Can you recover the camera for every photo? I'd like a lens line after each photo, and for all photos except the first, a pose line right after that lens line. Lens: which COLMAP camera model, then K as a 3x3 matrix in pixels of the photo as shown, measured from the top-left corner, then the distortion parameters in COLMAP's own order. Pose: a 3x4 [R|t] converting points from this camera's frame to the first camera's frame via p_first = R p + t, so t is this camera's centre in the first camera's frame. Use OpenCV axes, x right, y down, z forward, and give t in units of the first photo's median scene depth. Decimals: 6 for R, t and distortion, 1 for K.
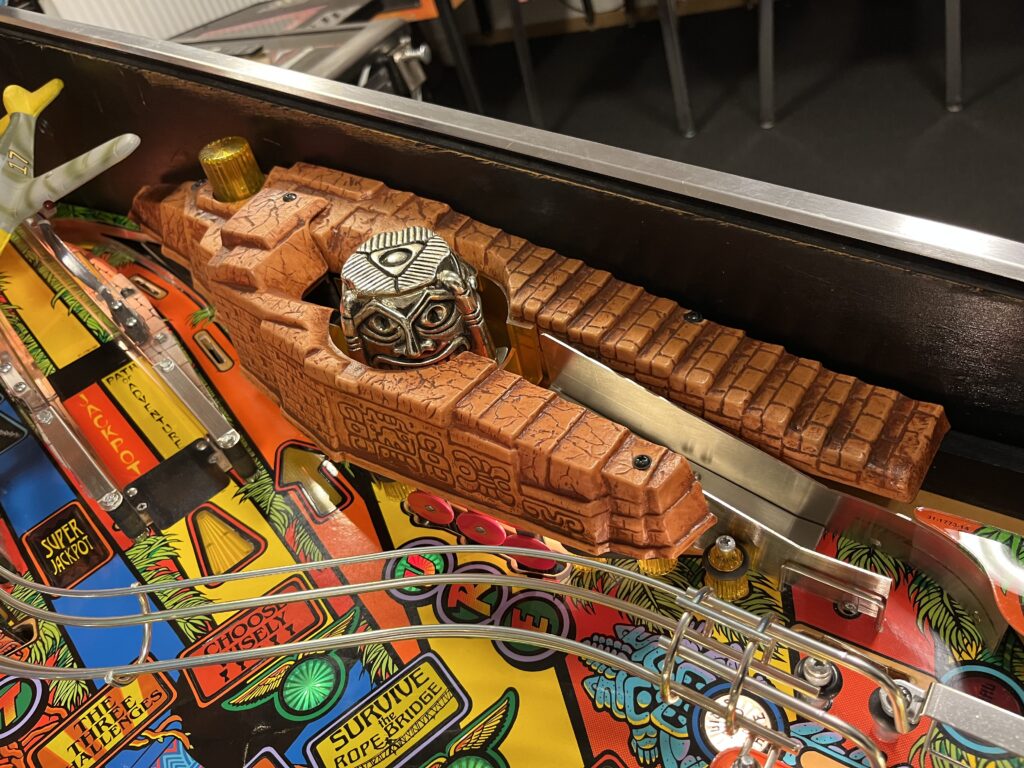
lens RADIAL K [[787.3, 0, 512.0], [0, 787.3, 380.6], [0, 0, 1]] dist [0.050987, -0.090760]
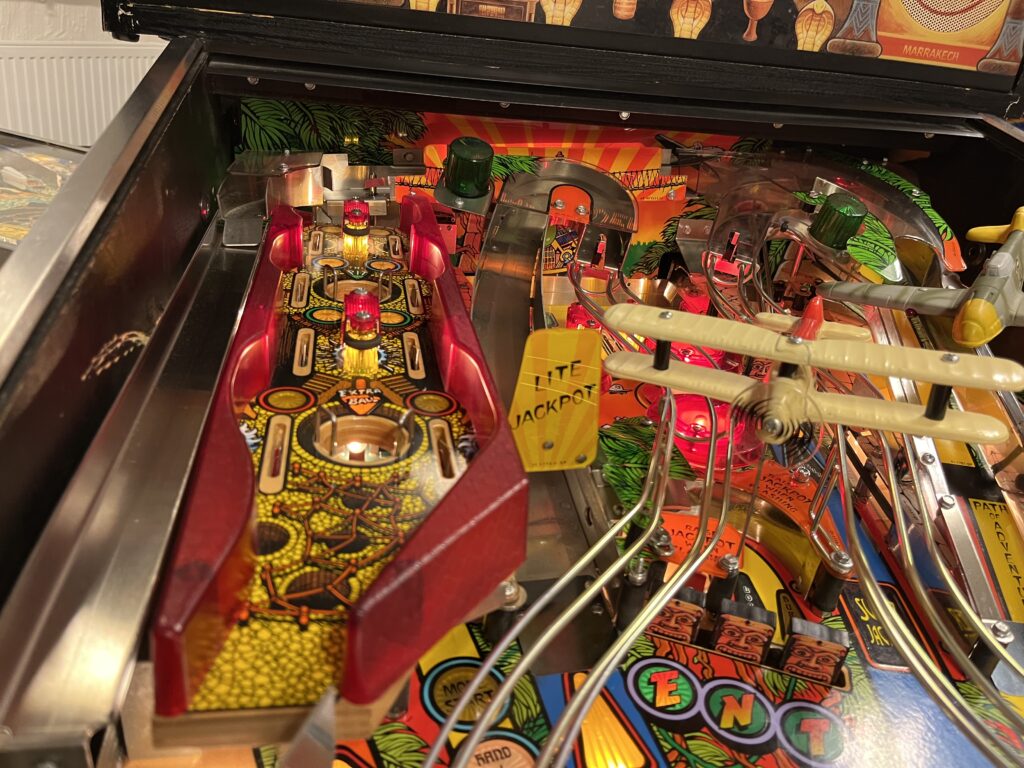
lens RADIAL K [[787.3, 0, 510.4], [0, 787.3, 392.6], [0, 0, 1]] dist [0.050987, -0.090760]
pose [[0.644618, 0.581491, -0.496322, -0.544515], [-0.668805, 0.743434, 0.002371, 0.299755], [0.370361, 0.330414, 0.868136, -0.042610]]
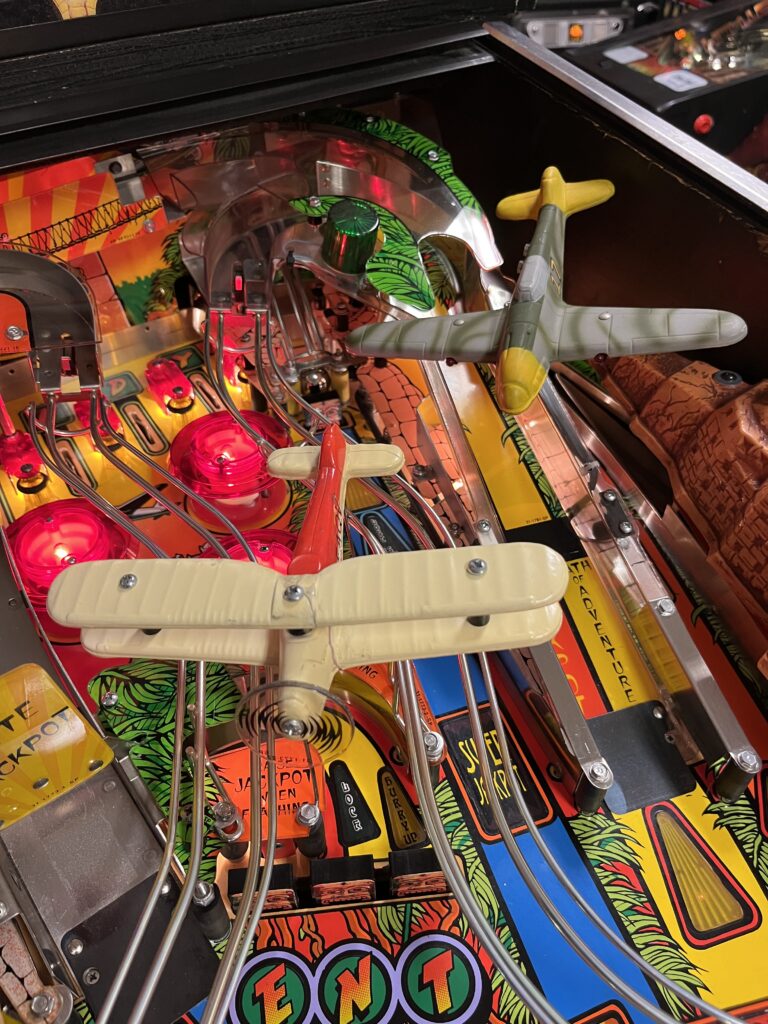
lens RADIAL K [[787.3, 0, 380.8], [0, 787.3, 514.0], [0, 0, 1]] dist [0.050987, -0.090760]
pose [[0.890980, 0.430895, -0.143126, -0.667268], [-0.416852, 0.901242, 0.118314, -0.086352], [0.179972, -0.045753, 0.982607, 0.163246]]
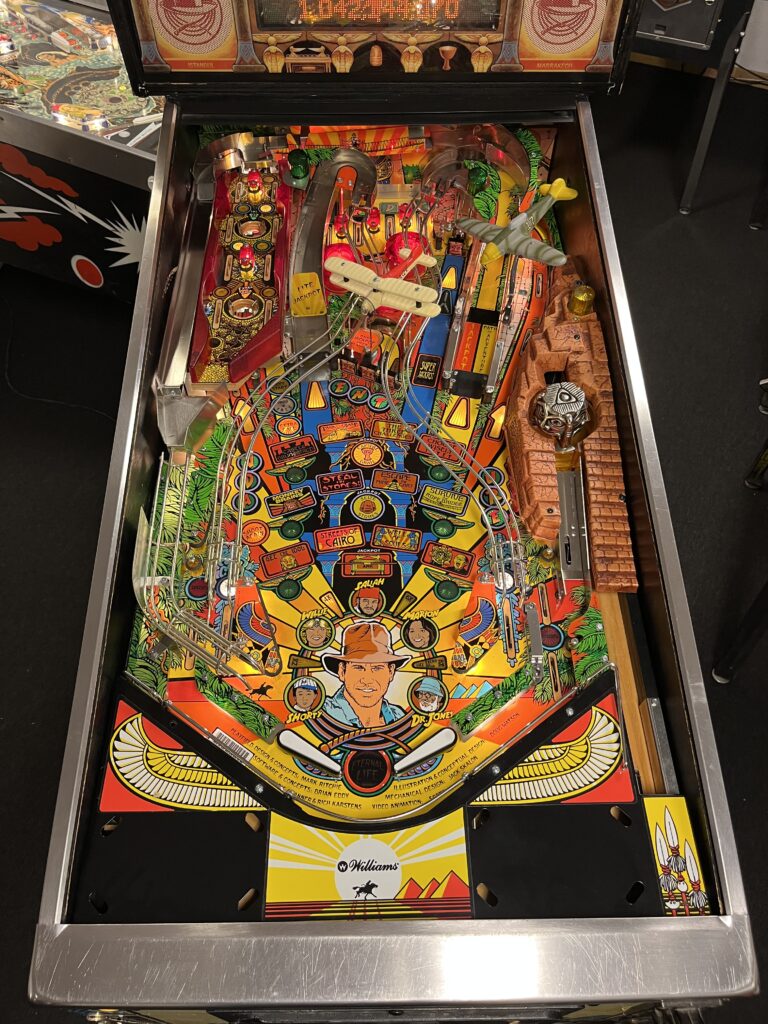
lens RADIAL K [[787.3, 0, 387.5], [0, 787.3, 514.6], [0, 0, 1]] dist [0.050987, -0.090760]
pose [[0.554516, 0.786345, -0.272349, 0.473290], [-0.644159, 0.612793, 0.457760, -0.629422], [0.526851, -0.078399, 0.846335, -1.368197]]
